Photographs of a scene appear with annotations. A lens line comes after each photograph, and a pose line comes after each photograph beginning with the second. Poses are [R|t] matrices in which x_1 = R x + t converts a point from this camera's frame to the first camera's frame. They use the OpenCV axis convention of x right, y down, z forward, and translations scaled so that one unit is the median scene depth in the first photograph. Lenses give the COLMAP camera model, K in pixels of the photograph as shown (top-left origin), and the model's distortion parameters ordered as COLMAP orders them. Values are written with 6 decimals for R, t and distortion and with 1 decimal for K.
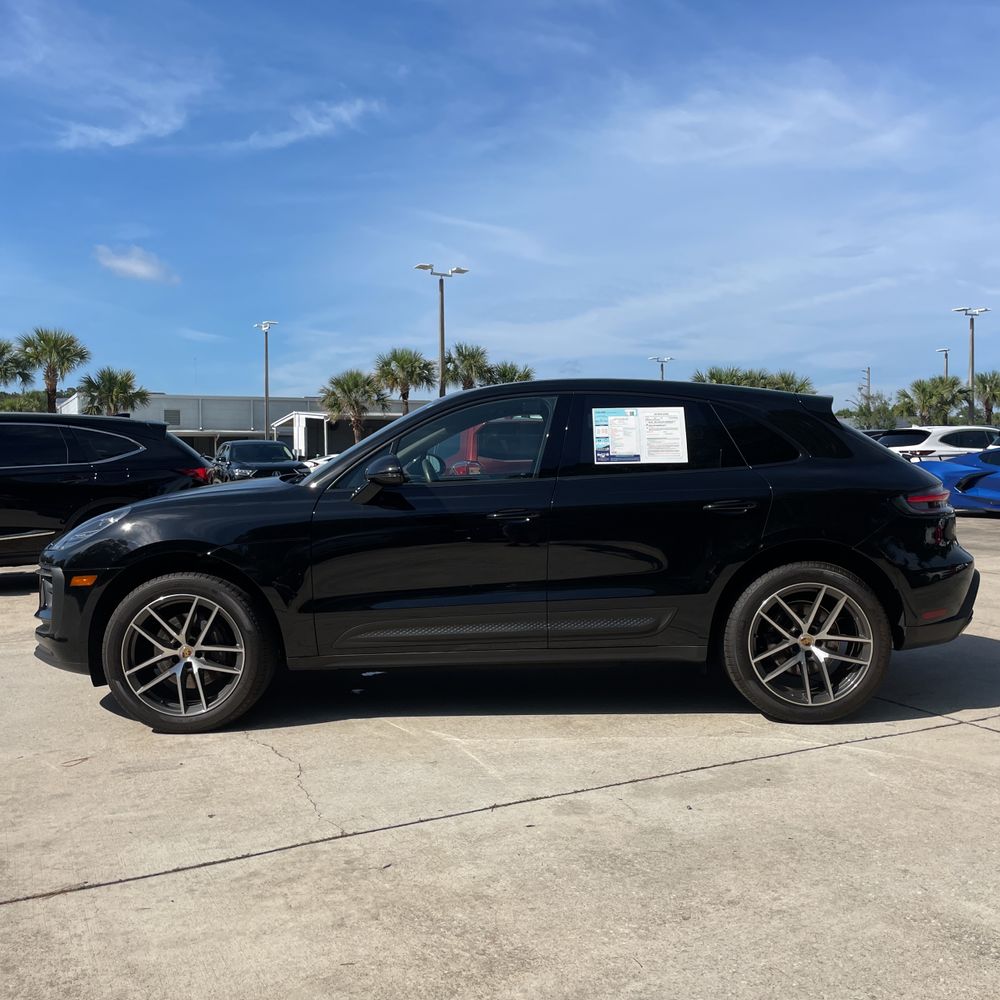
lens RADIAL K [[1007.1, 0, 508.1], [0, 1007.1, 471.0], [0, 0, 1]] dist [0.024990, 0.000000]
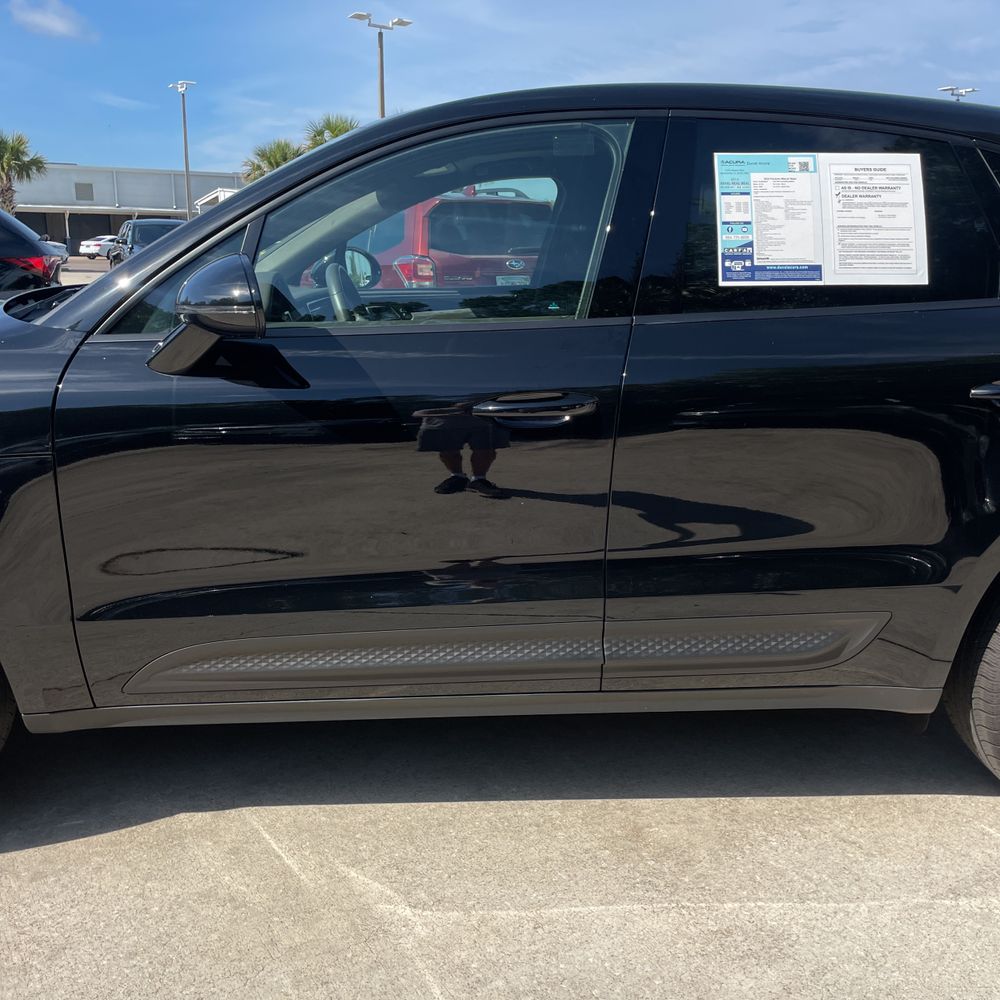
lens RADIAL K [[1007.1, 0, 506.1], [0, 1007.1, 489.0], [0, 0, 1]] dist [0.024990, 0.000000]
pose [[0.998516, 0.006438, 0.054076, -0.028227], [-0.018266, 0.975056, 0.221207, -0.015535], [-0.051303, -0.221867, 0.973726, 0.547053]]
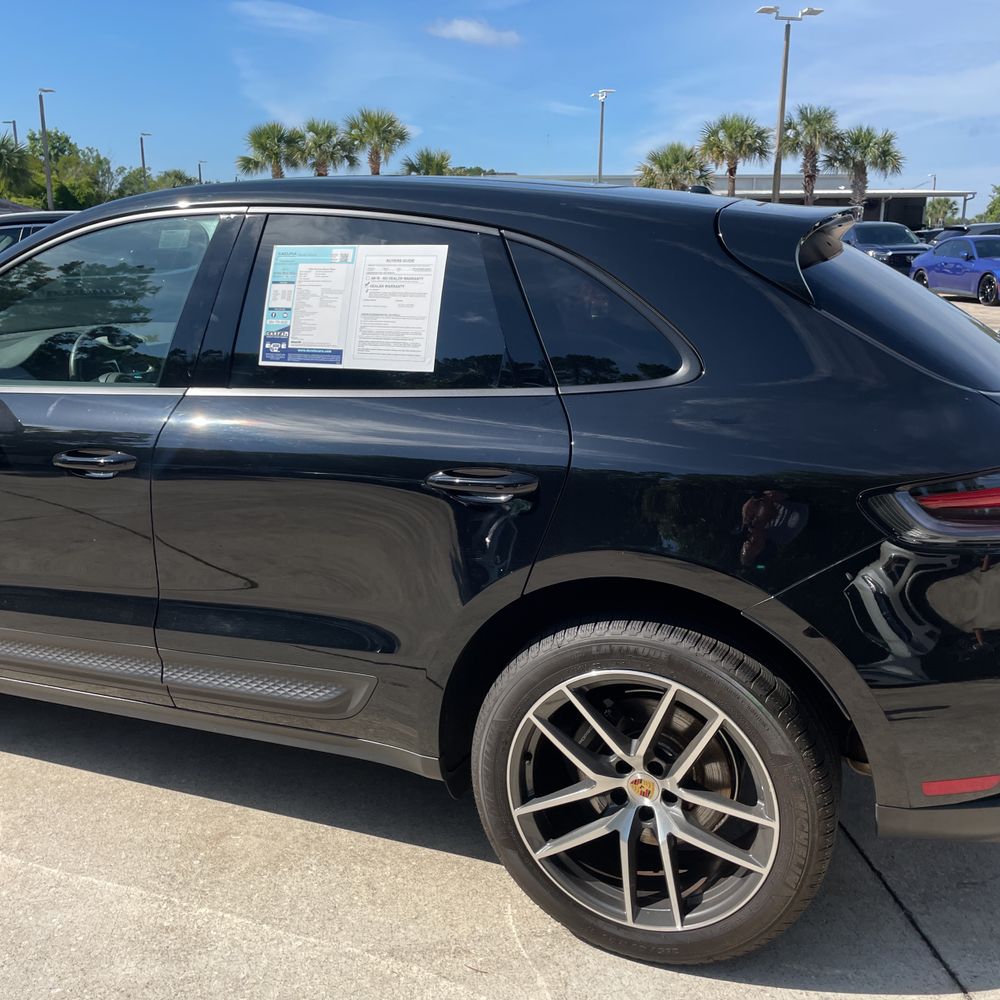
lens RADIAL K [[1007.1, 0, 494.1], [0, 1007.1, 489.3], [0, 0, 1]] dist [0.024990, 0.000000]
pose [[0.931234, 0.090638, -0.352971, 0.363077], [-0.007178, 0.972950, 0.230903, -0.060947], [0.364351, -0.212491, 0.906695, 0.570418]]
